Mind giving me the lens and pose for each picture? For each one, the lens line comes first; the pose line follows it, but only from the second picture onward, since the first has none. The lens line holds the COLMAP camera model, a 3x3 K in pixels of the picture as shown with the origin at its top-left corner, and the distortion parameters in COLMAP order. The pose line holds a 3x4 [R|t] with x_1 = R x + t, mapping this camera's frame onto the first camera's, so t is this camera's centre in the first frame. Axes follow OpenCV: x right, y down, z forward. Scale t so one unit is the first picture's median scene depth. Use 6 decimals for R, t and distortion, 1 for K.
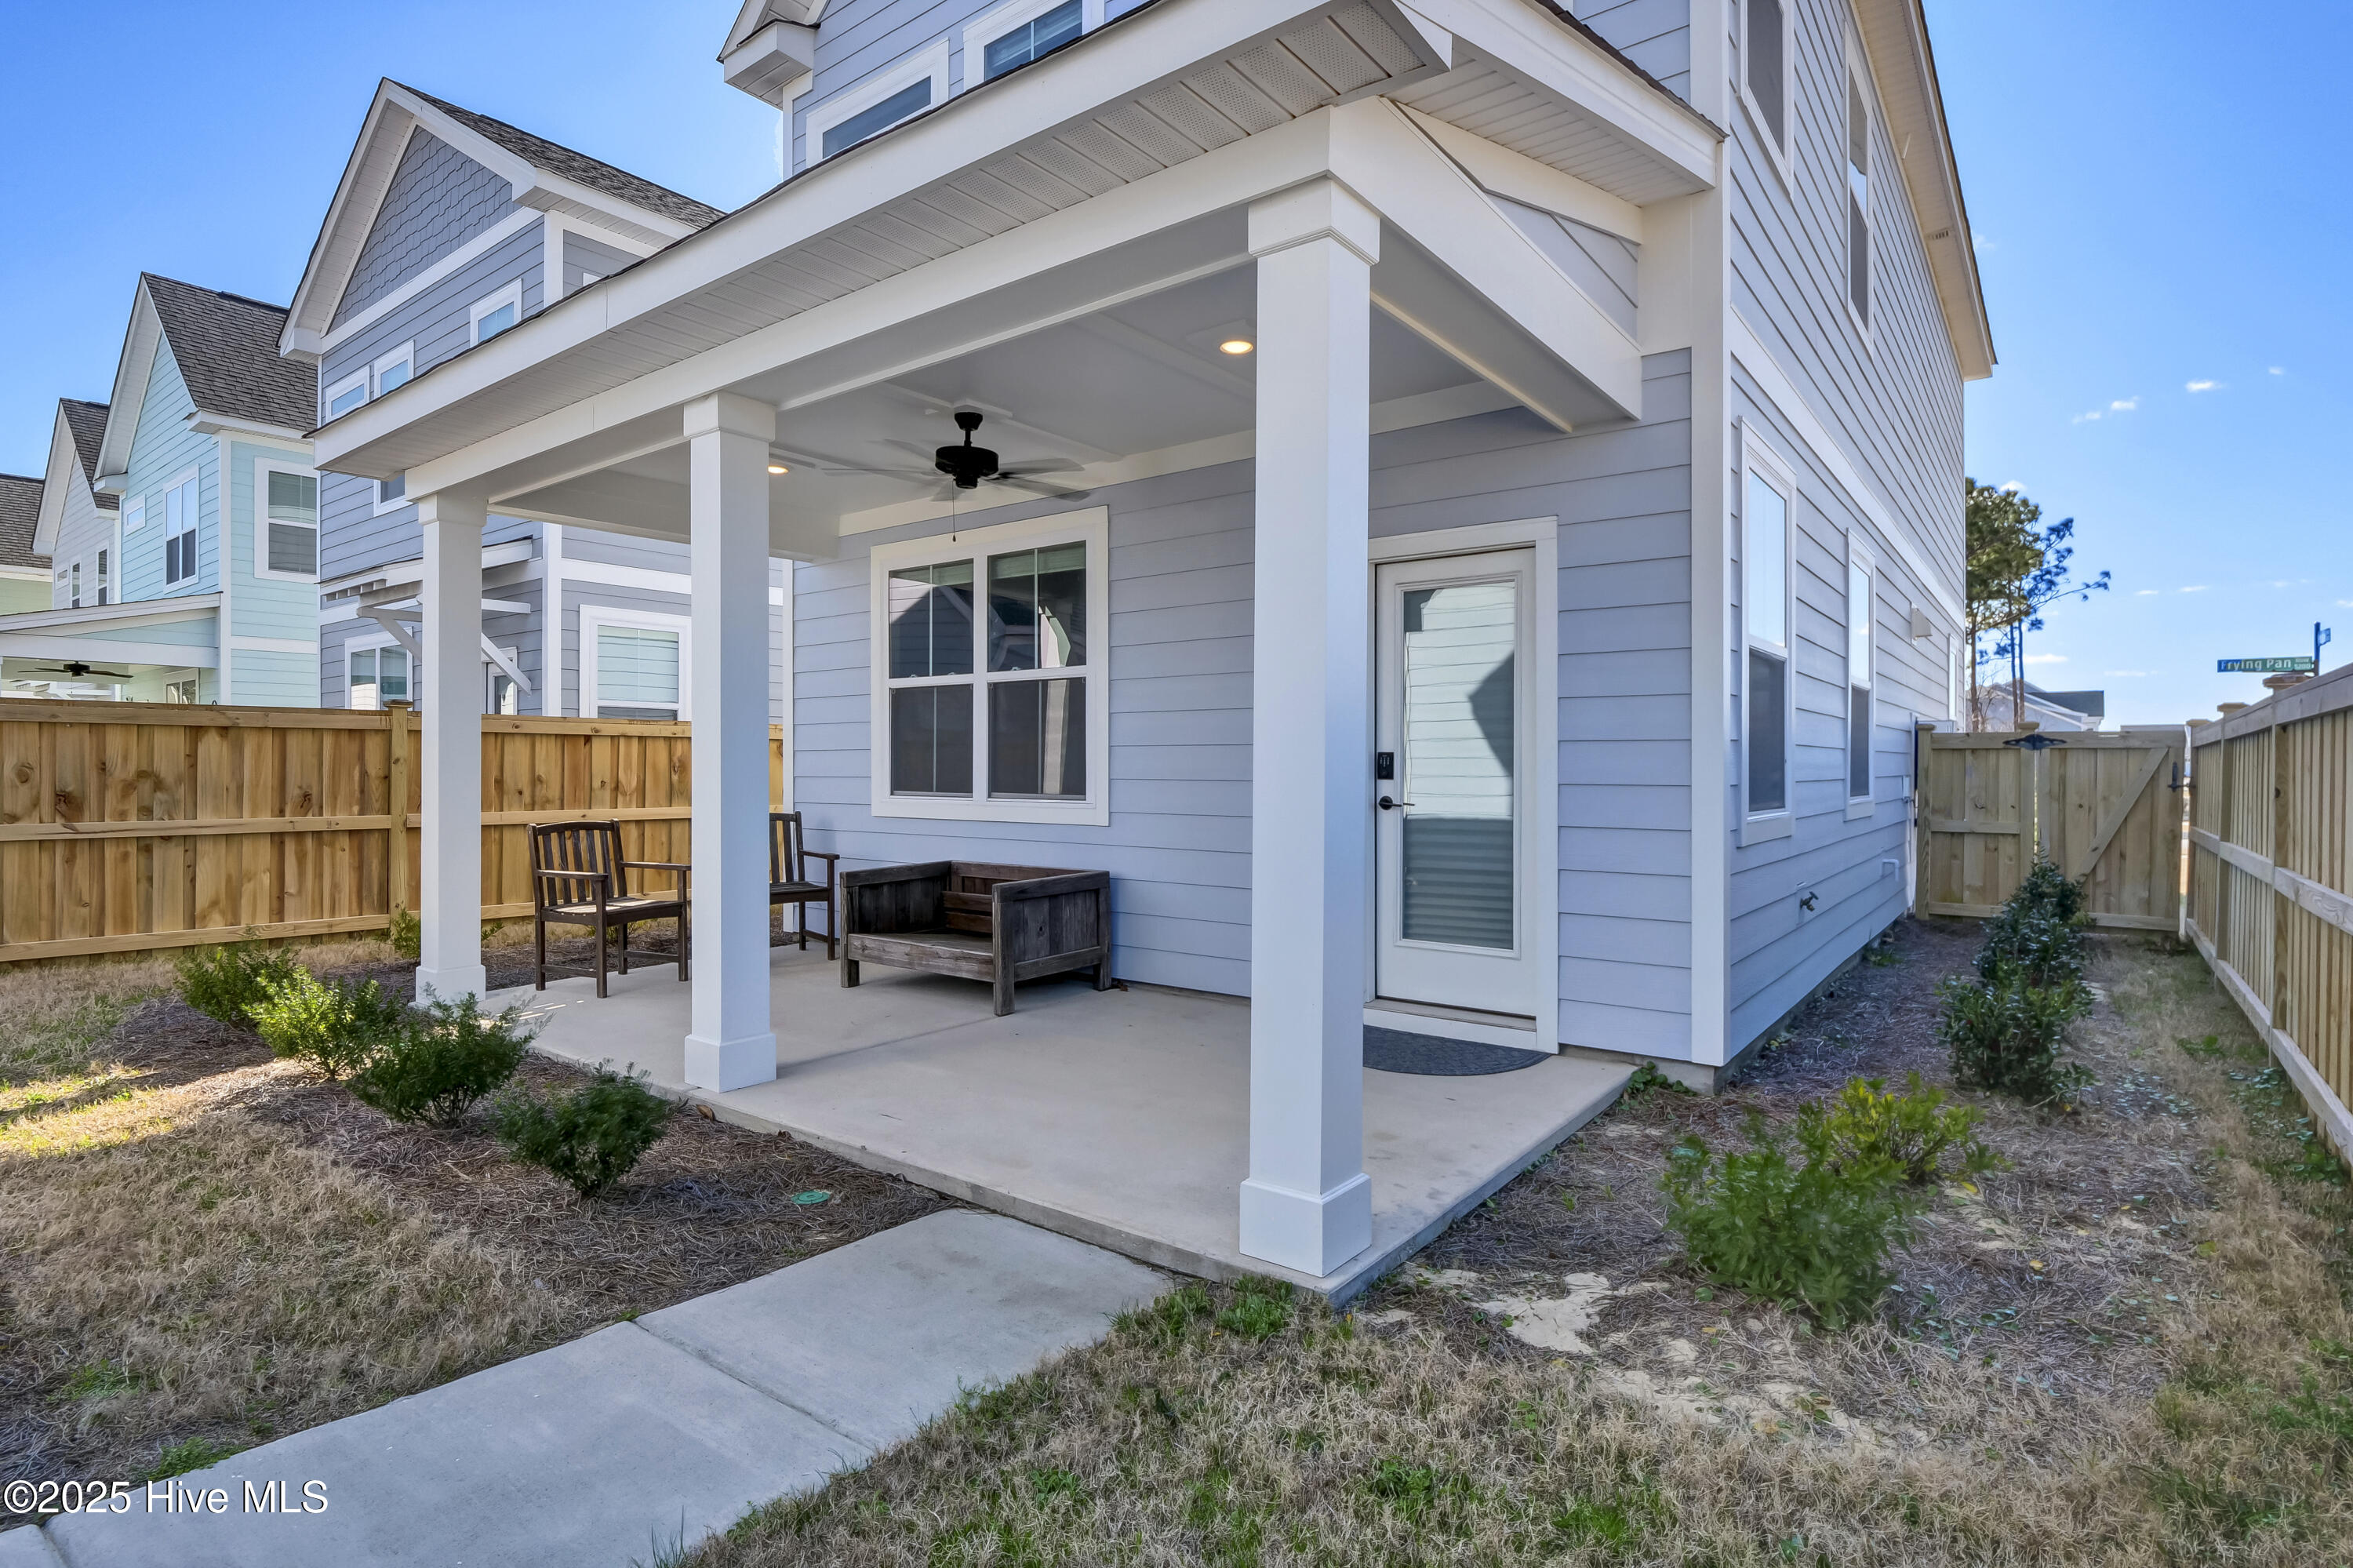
lens RADIAL K [[1175.5, 0, 1181.8], [0, 1175.5, 775.6], [0, 0, 1]] dist [0.000706, -0.007446]
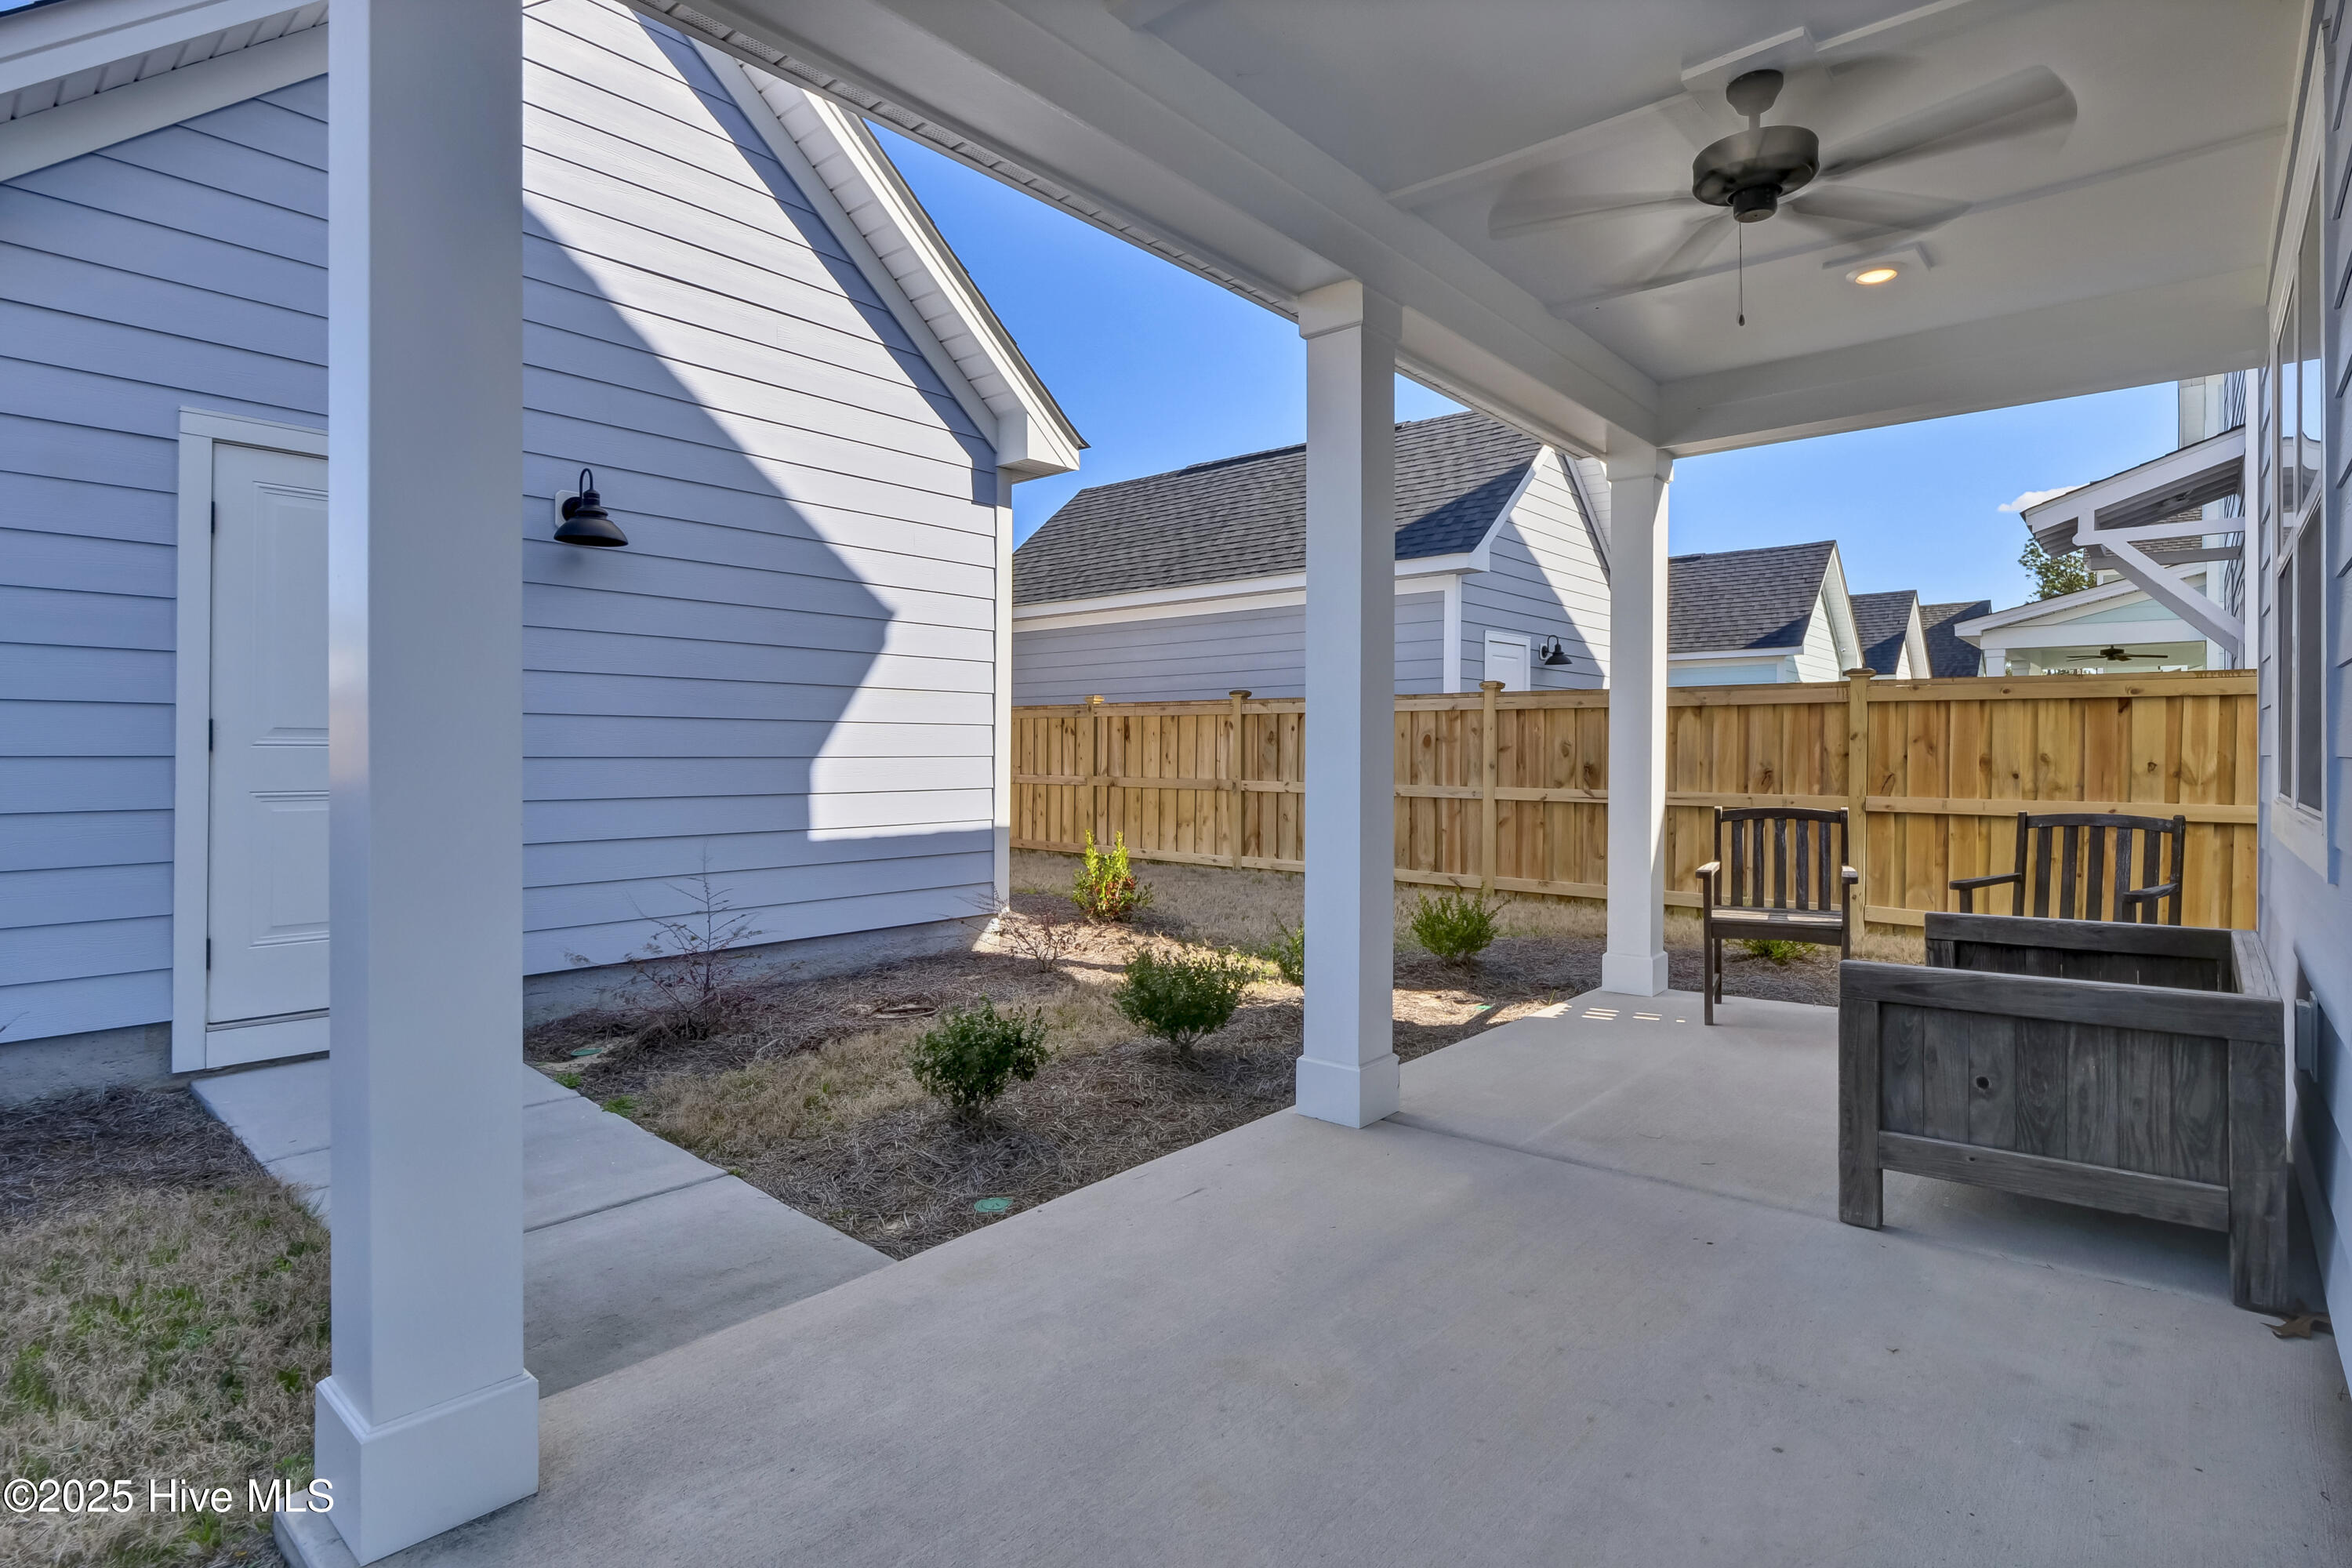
lens RADIAL K [[1175.0, 0, 1180.8], [0, 1175.0, 768.6], [0, 0, 1]] dist [0.000706, -0.007446]
pose [[-0.048609, 0.014623, -0.998711, 0.263881], [-0.007965, 0.999855, 0.015028, 0.002777], [0.998786, 0.008685, -0.048486, 0.536556]]
